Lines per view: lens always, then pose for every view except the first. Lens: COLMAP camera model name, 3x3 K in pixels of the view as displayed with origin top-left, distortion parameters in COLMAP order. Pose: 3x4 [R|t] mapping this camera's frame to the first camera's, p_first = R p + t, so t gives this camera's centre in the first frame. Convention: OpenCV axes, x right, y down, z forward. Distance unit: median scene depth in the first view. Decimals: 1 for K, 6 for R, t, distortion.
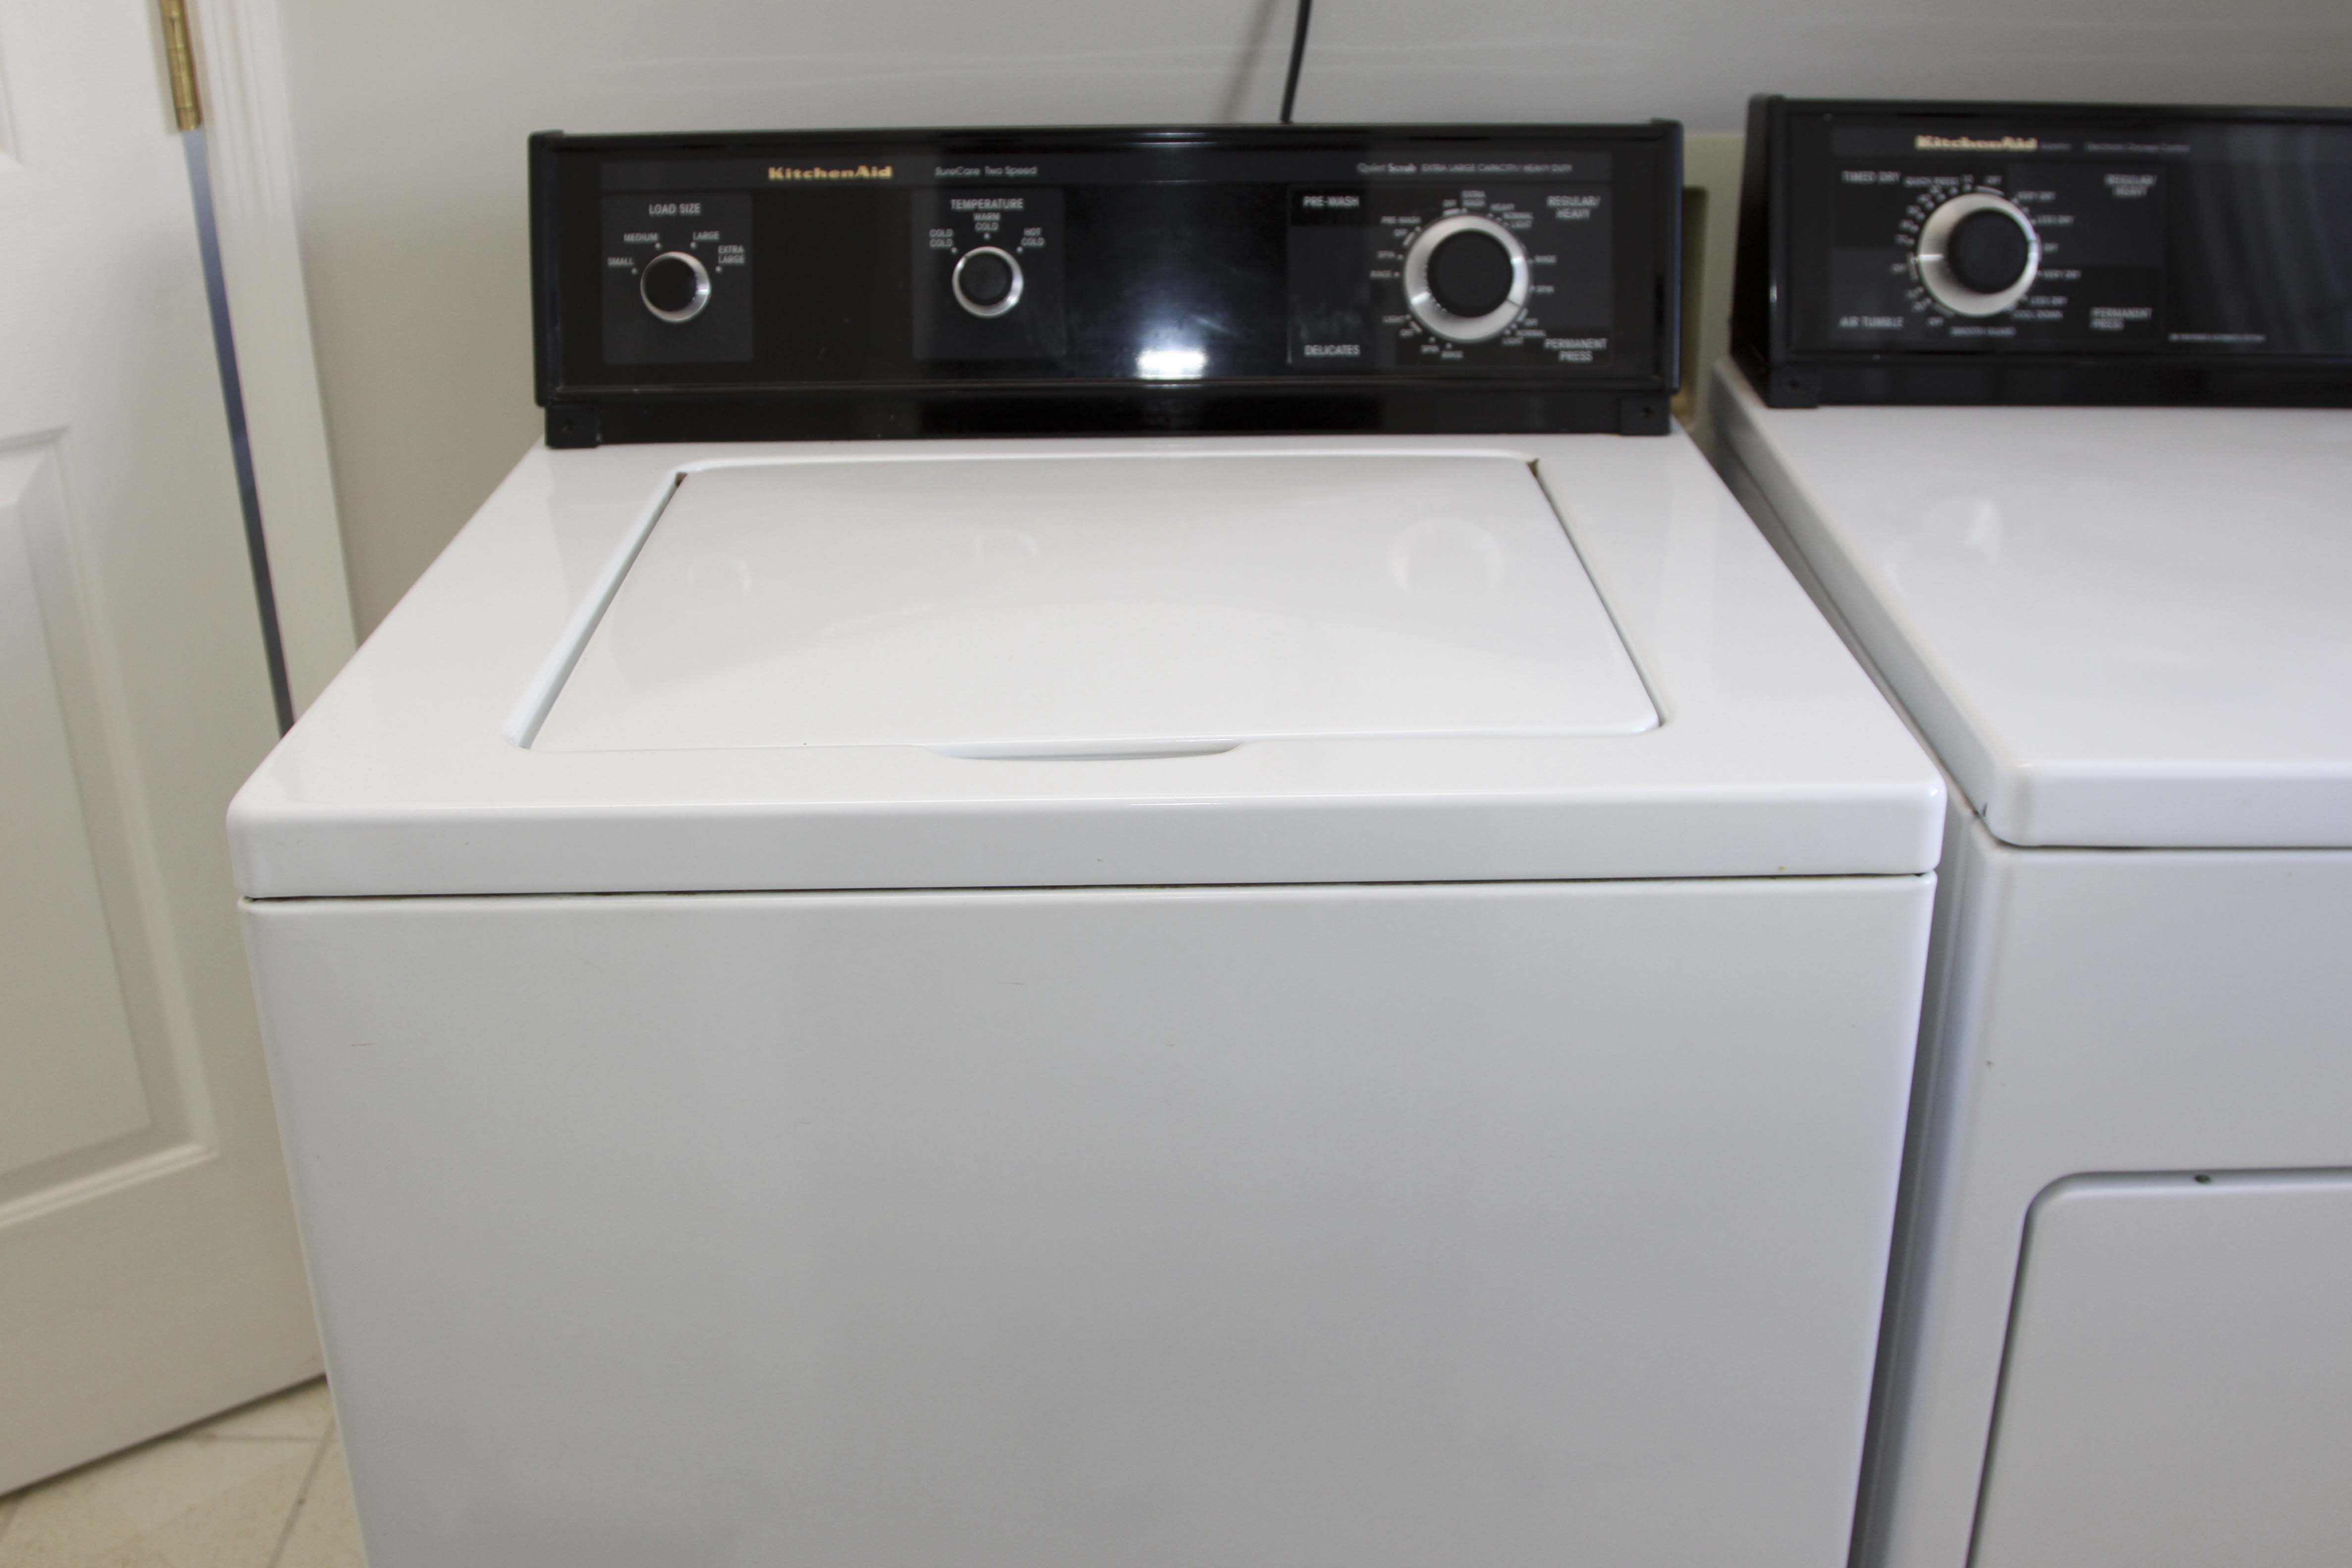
lens RADIAL K [[2509.0, 0, 1182.6], [0, 2509.0, 767.5], [0, 0, 1]] dist [-0.118777, 0.000000]
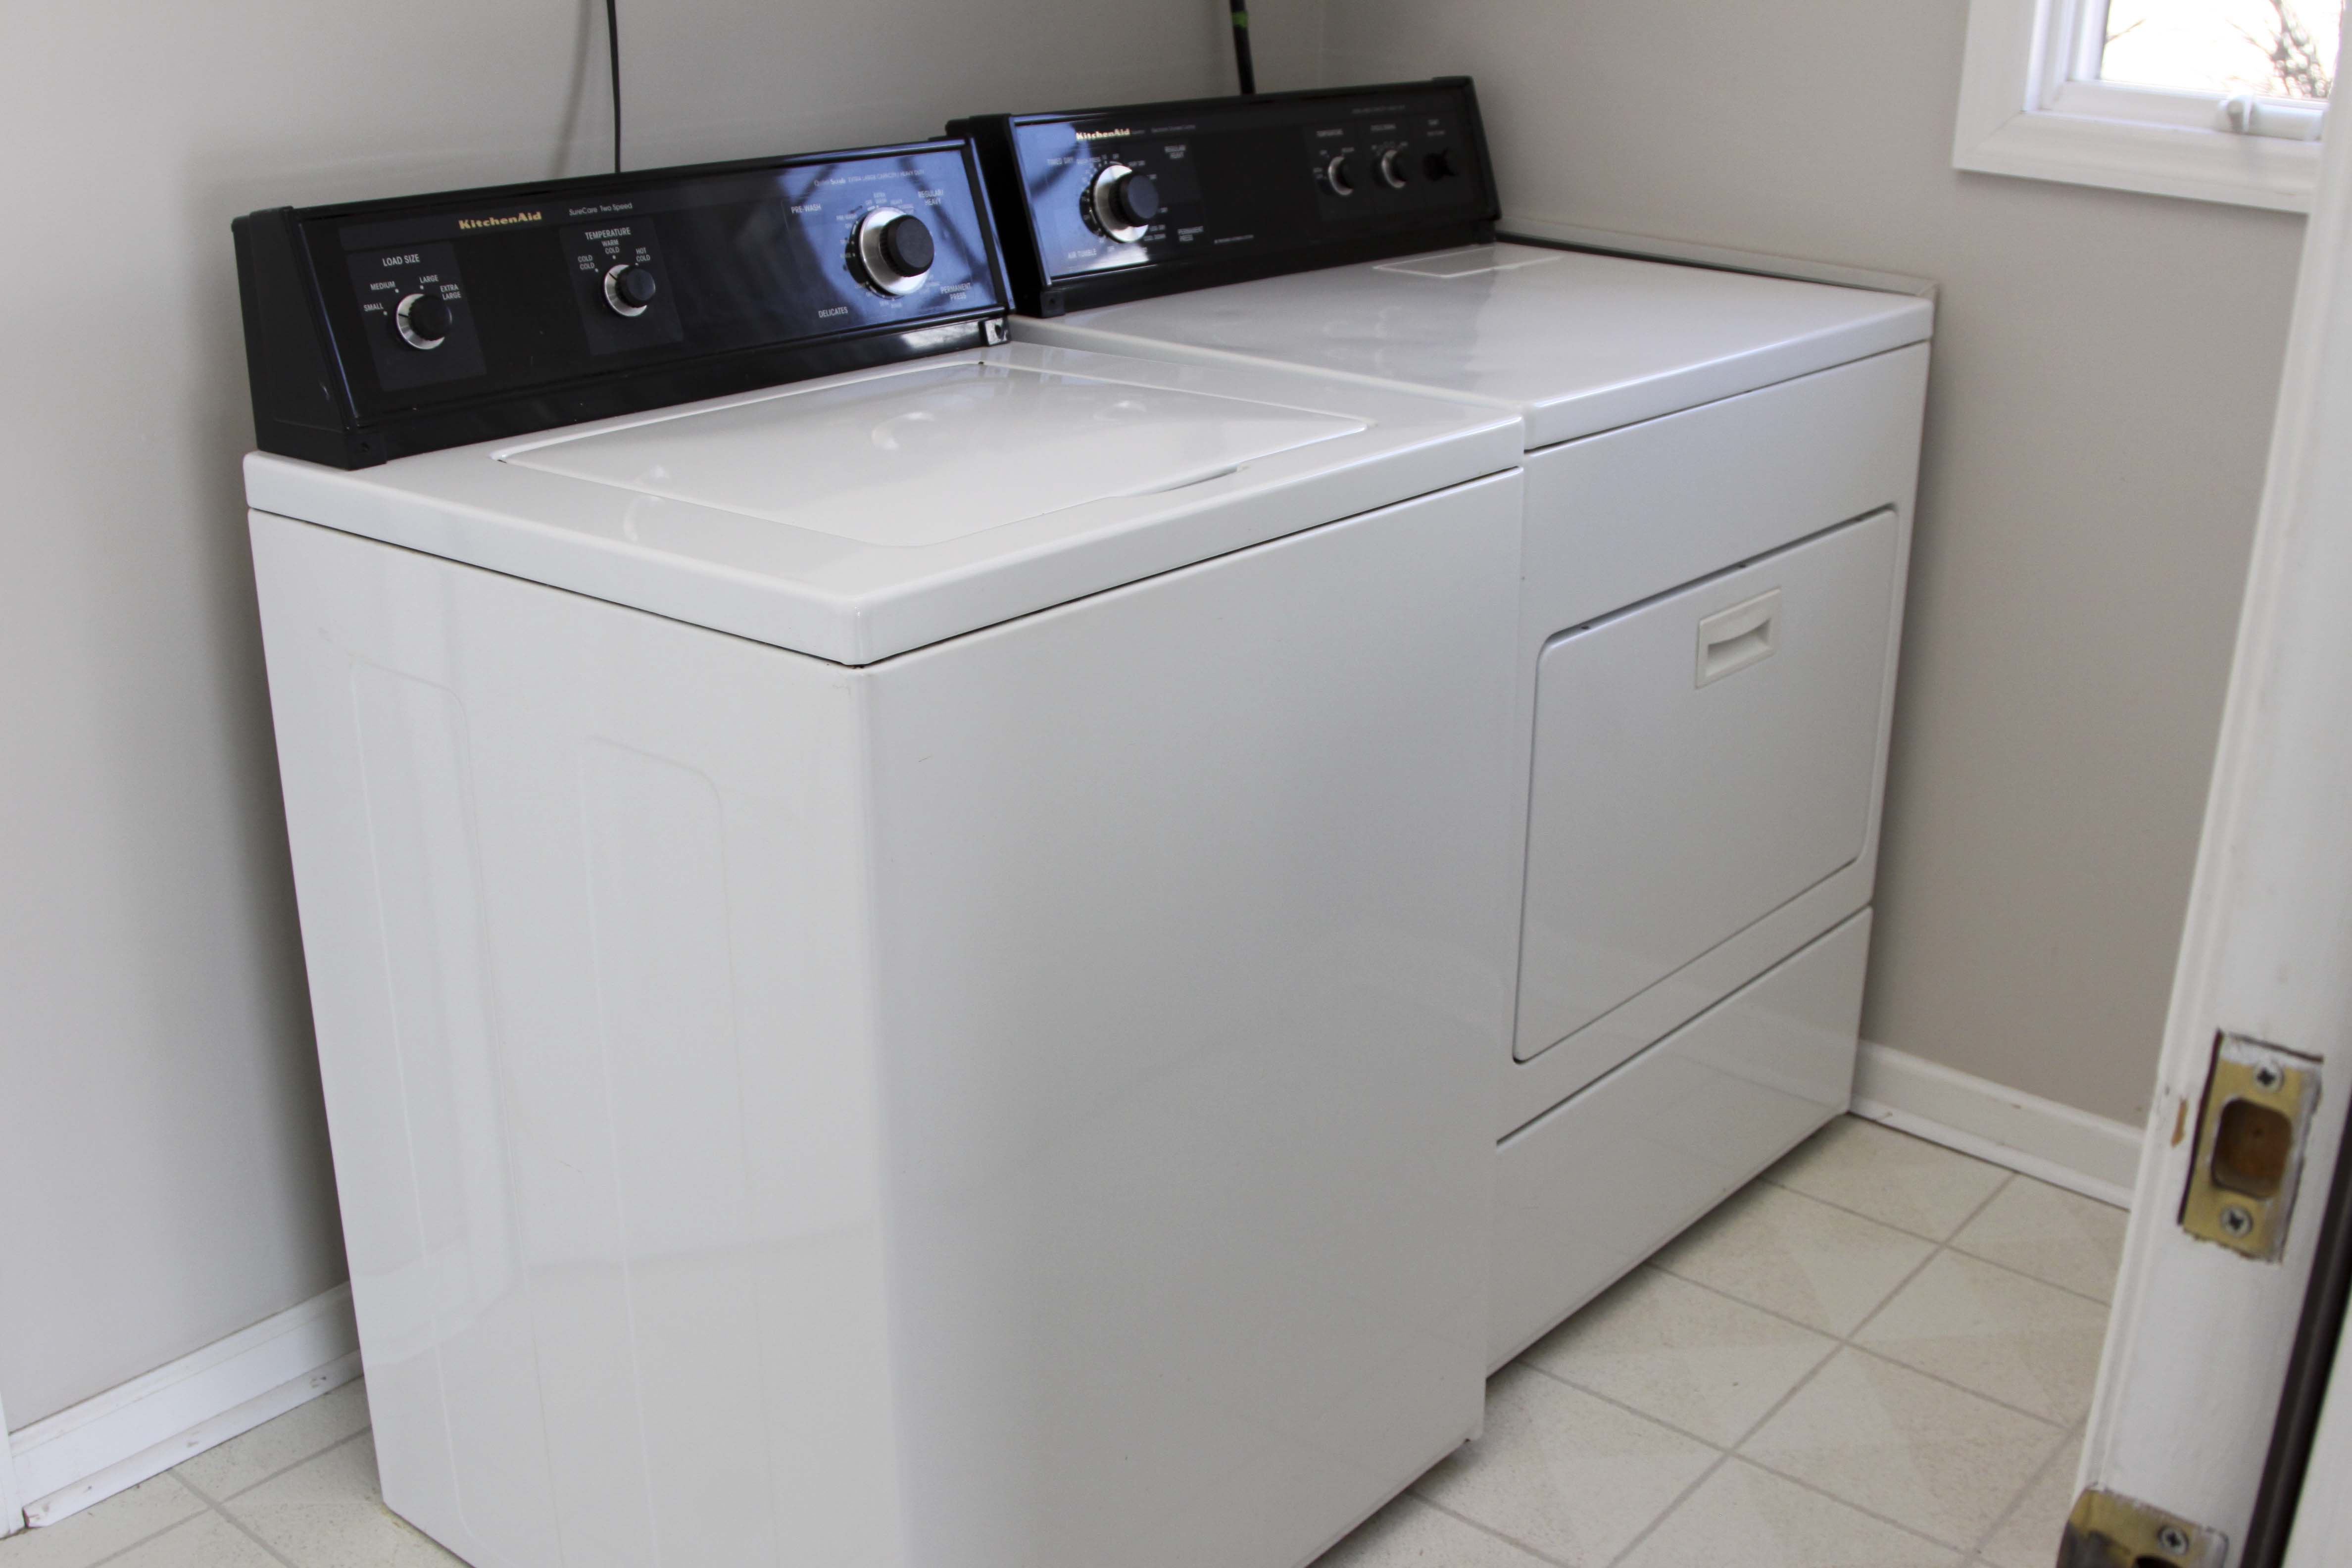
lens RADIAL K [[2509.0, 0, 1202.8], [0, 2509.0, 726.3], [0, 0, 1]] dist [-0.118777, 0.000000]
pose [[0.647638, -0.232344, 0.725659, -0.872595], [0.293446, 0.954968, 0.043869, 0.054097], [-0.703174, 0.184531, 0.686654, -0.061145]]
